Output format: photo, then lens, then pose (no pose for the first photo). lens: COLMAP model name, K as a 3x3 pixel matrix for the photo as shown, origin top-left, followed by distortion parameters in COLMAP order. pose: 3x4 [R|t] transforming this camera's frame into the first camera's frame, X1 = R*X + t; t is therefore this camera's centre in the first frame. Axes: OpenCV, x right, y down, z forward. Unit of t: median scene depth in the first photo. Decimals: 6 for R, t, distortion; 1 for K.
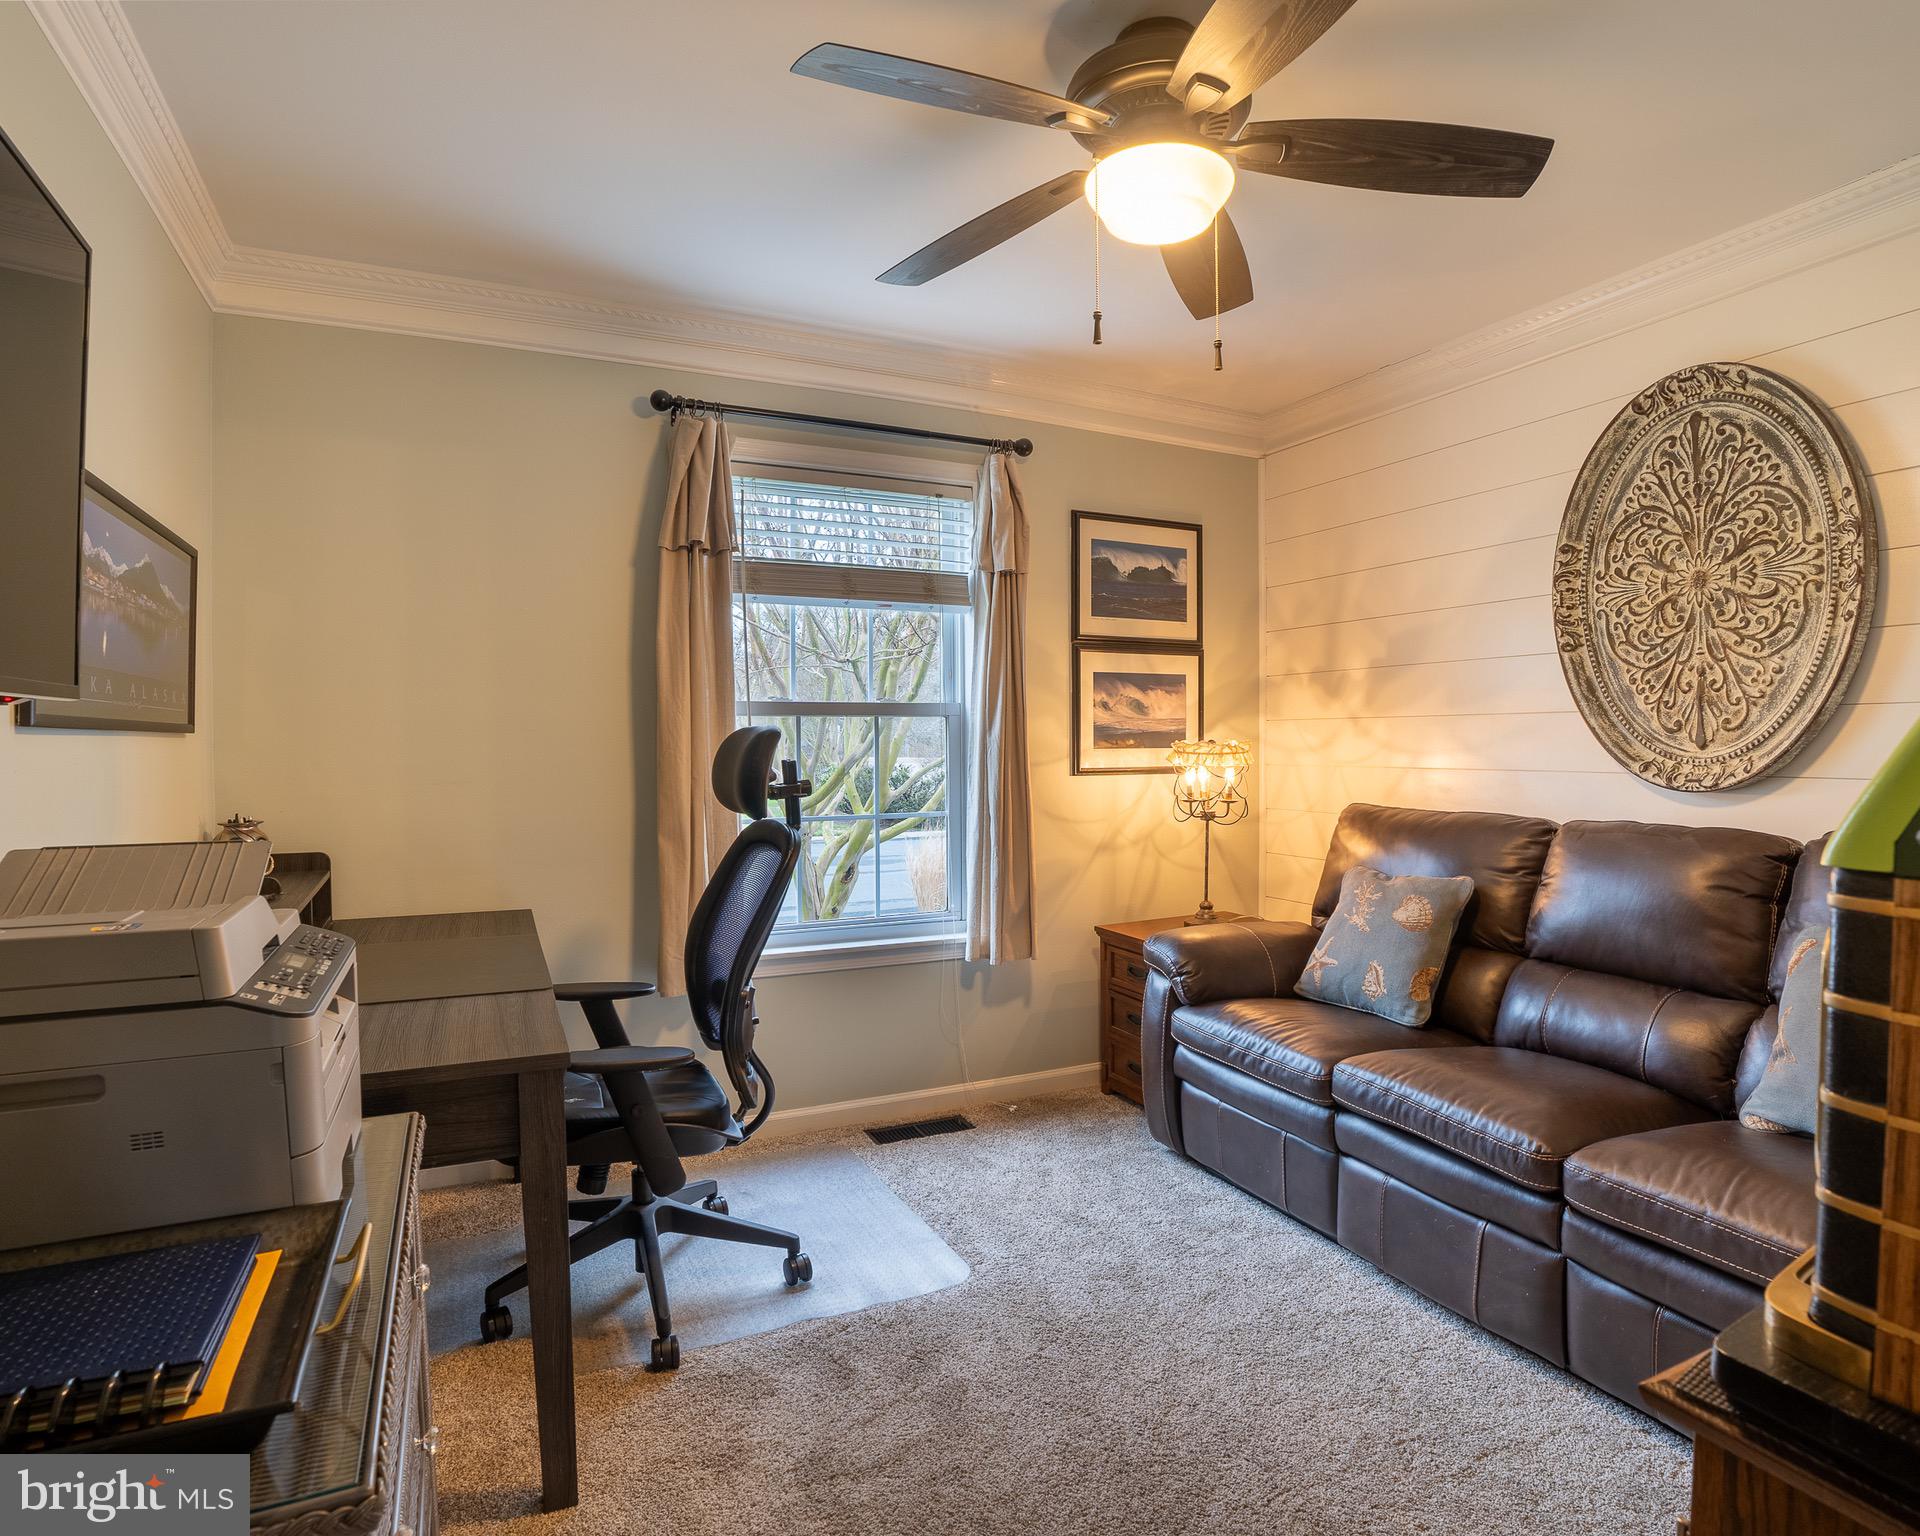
lens RADIAL K [[1071.8, 0, 1067.8], [0, 1071.8, 782.4], [0, 0, 1]] dist [-0.019707, 0.005813]
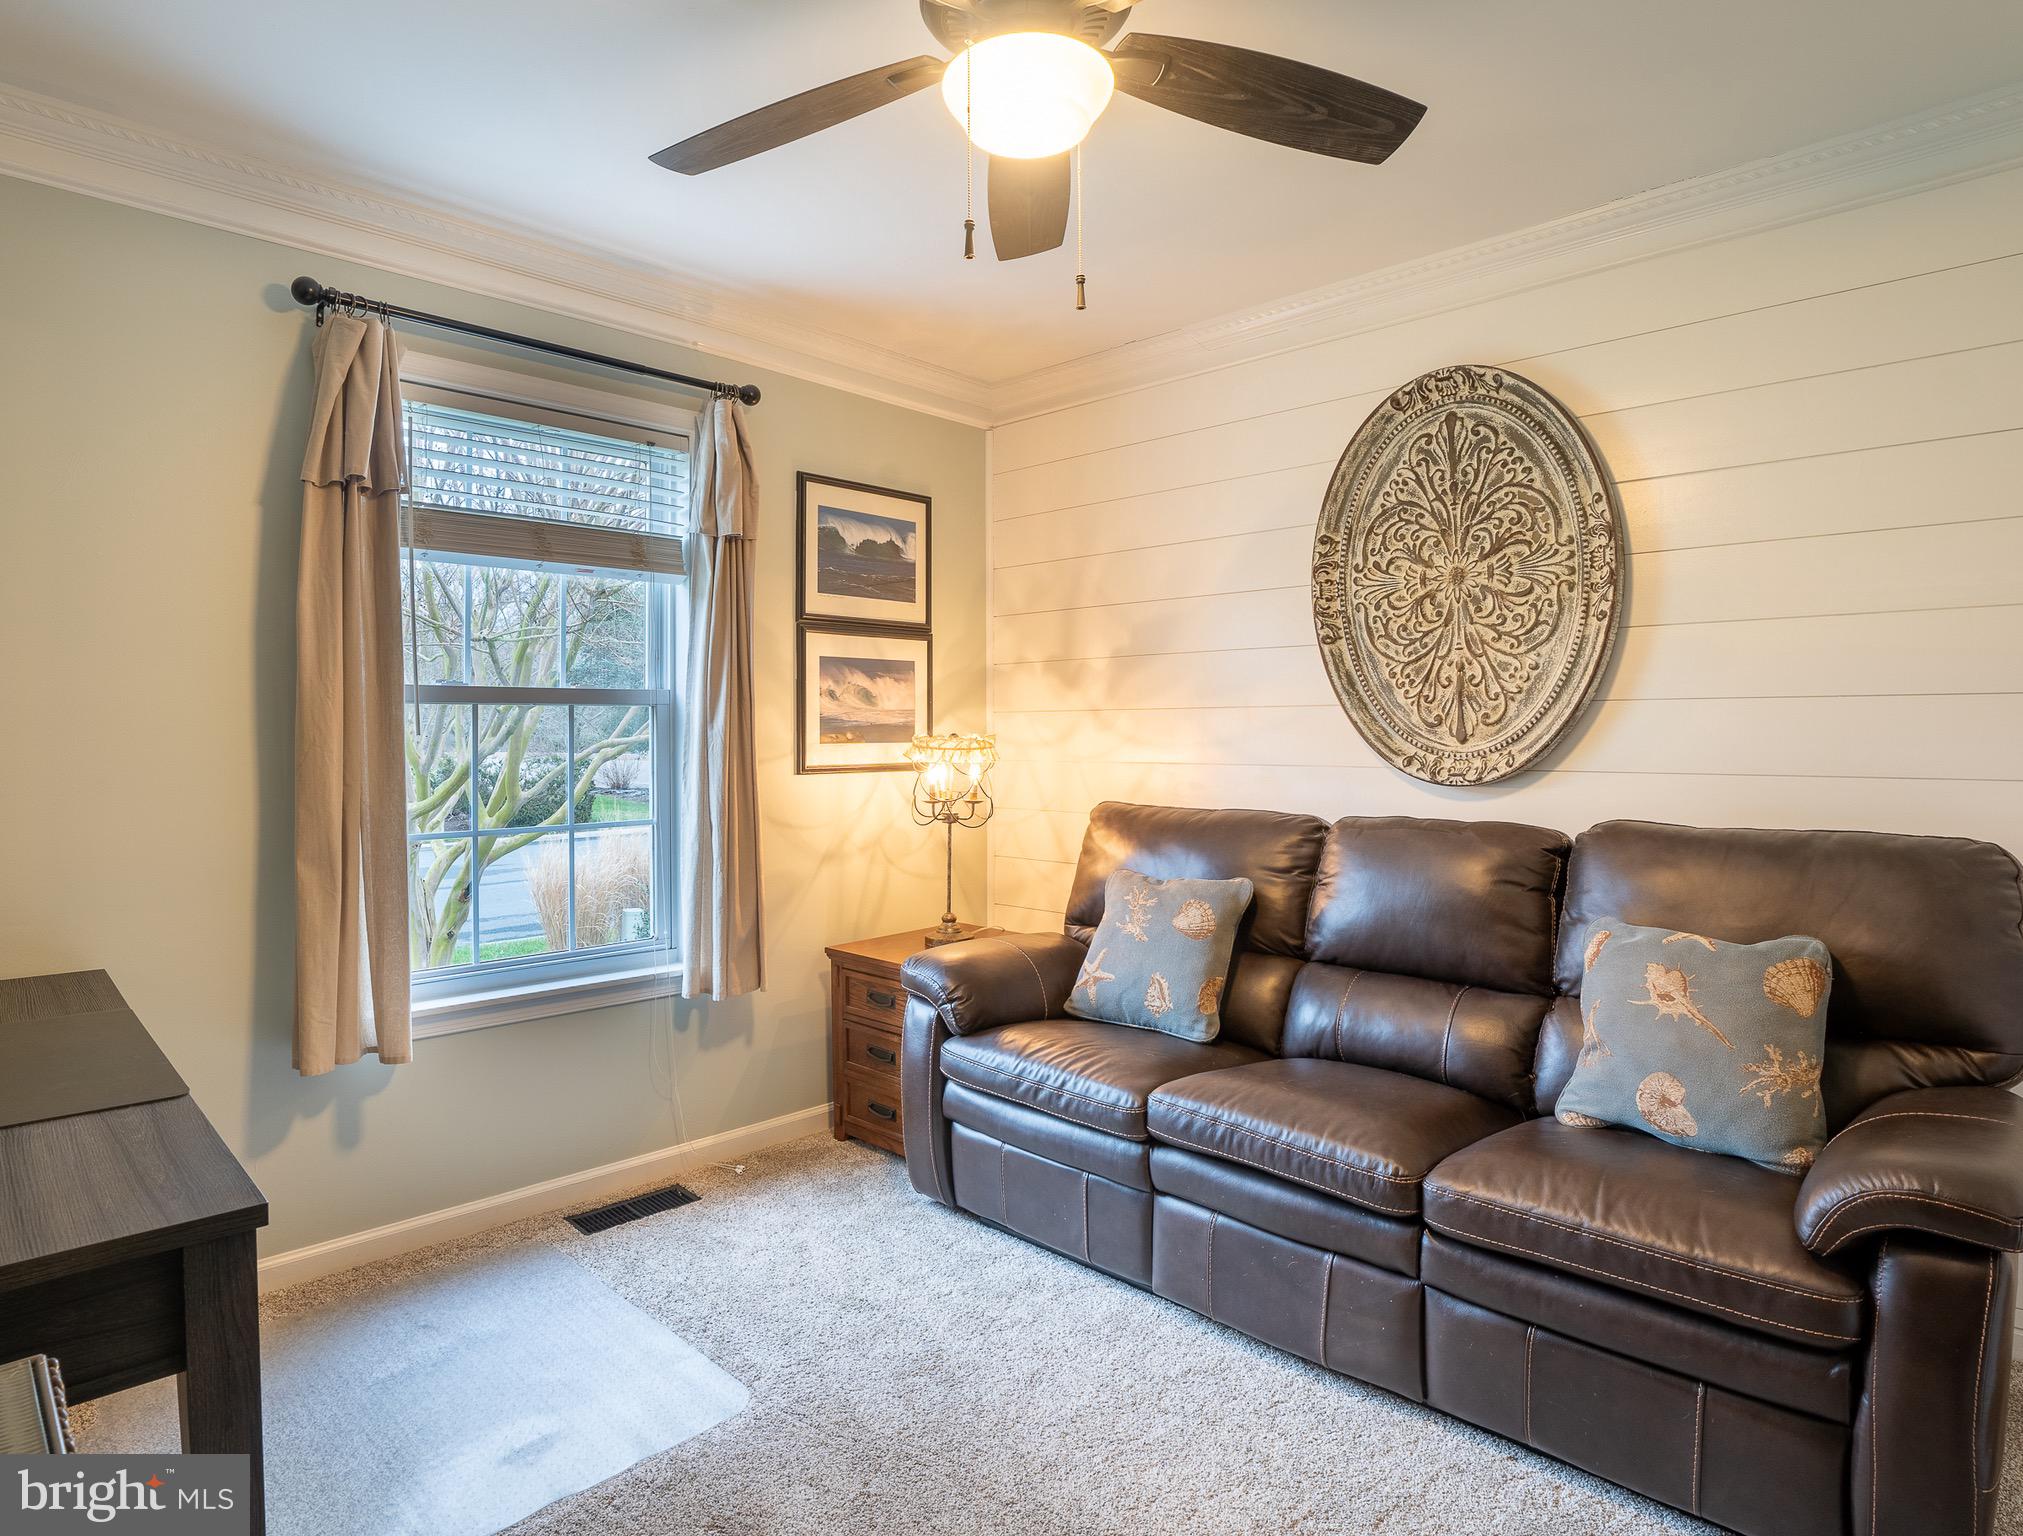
lens RADIAL K [[1125.6, 0, 1008.4], [0, 1125.6, 743.1], [0, 0, 1]] dist [-0.037213, 0.004554]
pose [[0.960862, -0.001887, 0.277022, -0.109846], [0.010013, 0.999560, -0.027921, -0.006221], [-0.276848, 0.029602, 0.960458, 0.101014]]
